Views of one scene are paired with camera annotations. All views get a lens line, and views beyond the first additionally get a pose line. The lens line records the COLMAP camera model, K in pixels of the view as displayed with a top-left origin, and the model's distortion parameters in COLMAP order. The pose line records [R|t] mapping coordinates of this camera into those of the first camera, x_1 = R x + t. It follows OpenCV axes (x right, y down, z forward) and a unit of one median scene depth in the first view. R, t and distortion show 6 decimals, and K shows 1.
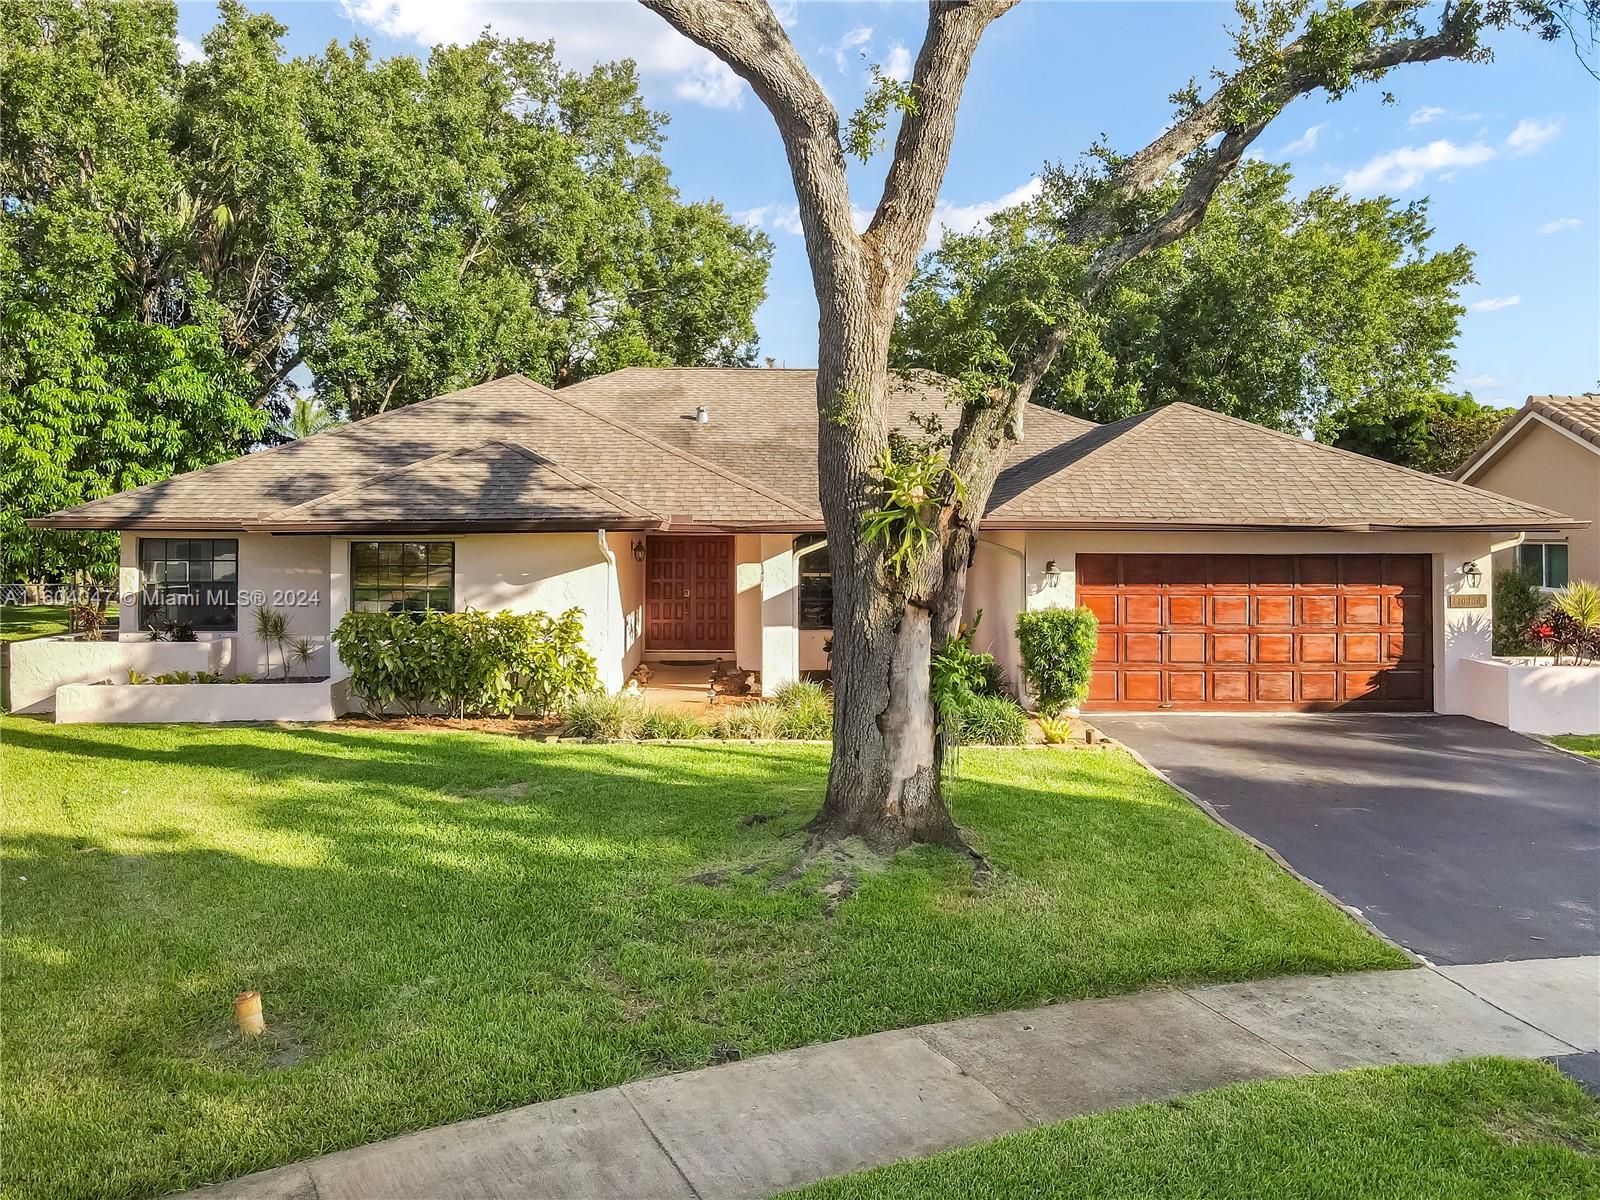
lens RADIAL K [[1285.3, 0, 804.1], [0, 1285.3, 605.6], [0, 0, 1]] dist [-0.039762, -0.001294]
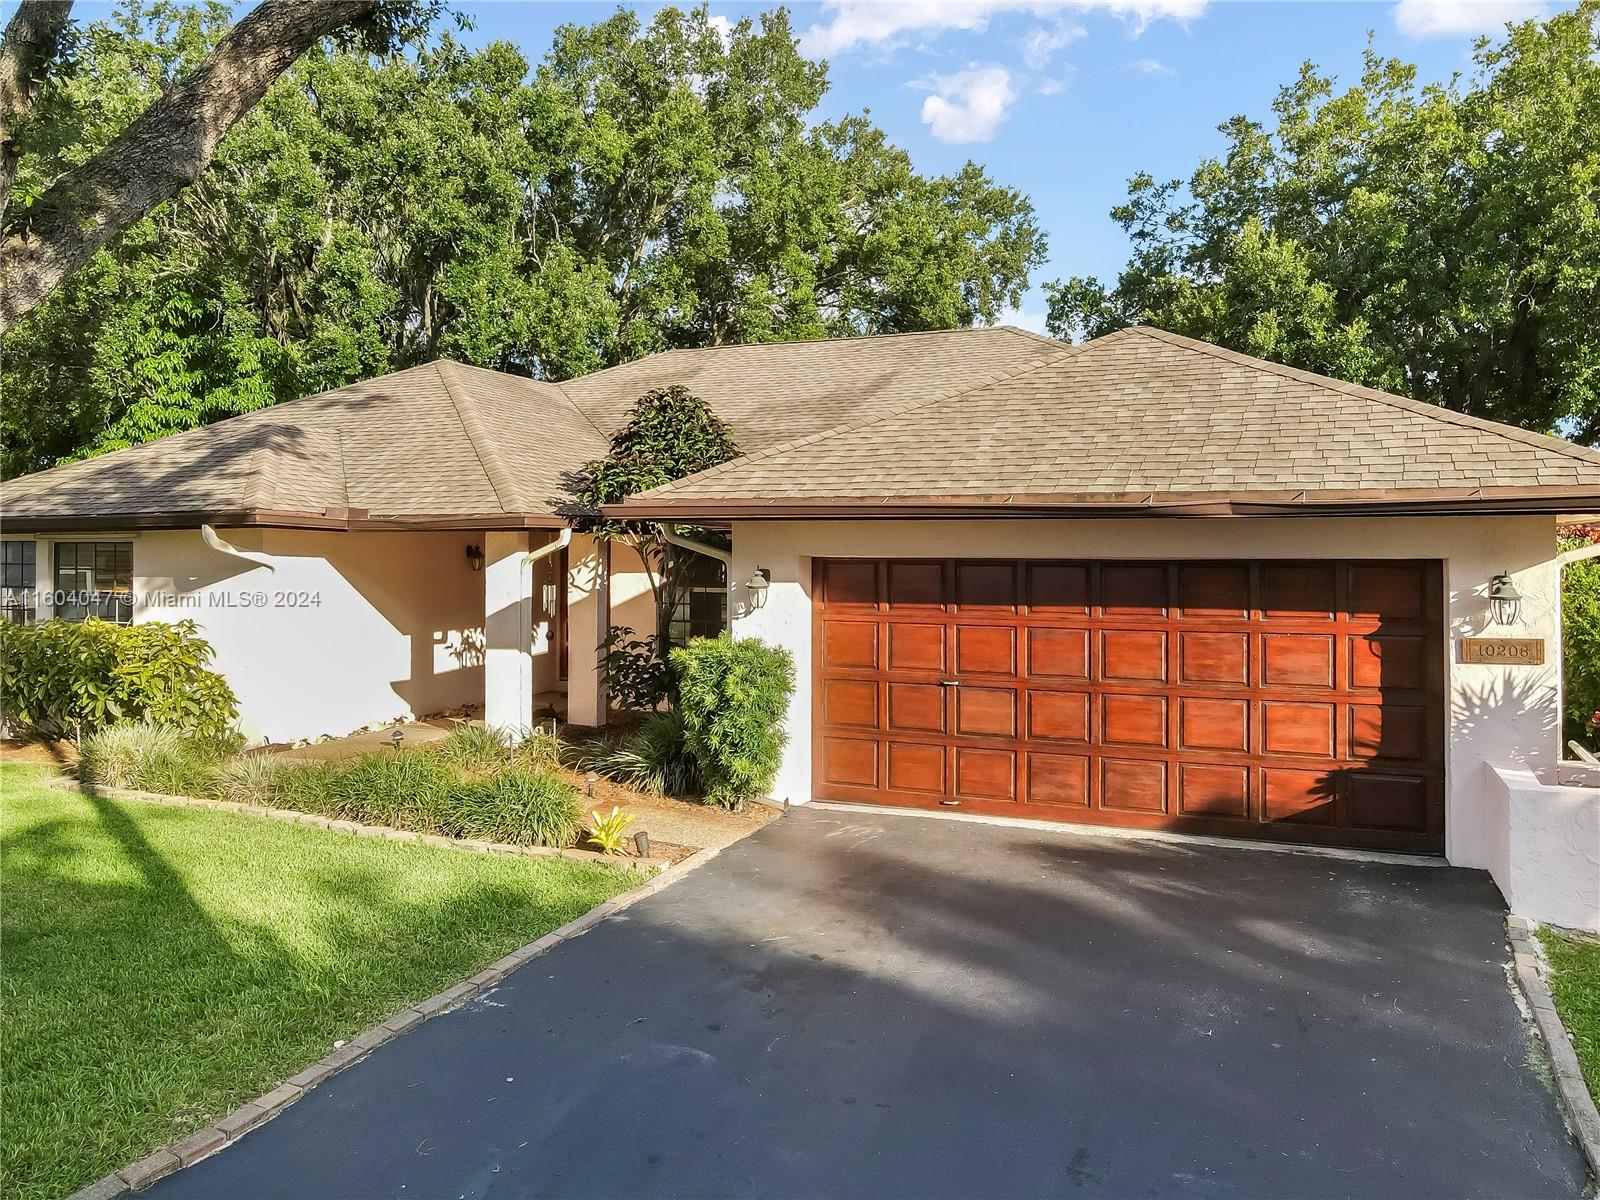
lens RADIAL K [[1285.3, 0, 801.1], [0, 1285.3, 589.4], [0, 0, 1]] dist [-0.039762, -0.001294]
pose [[0.900741, 0.013898, -0.434134, 0.481601], [-0.025801, 0.999435, -0.021536, -0.009797], [0.433589, 0.030600, 0.900591, 0.402854]]
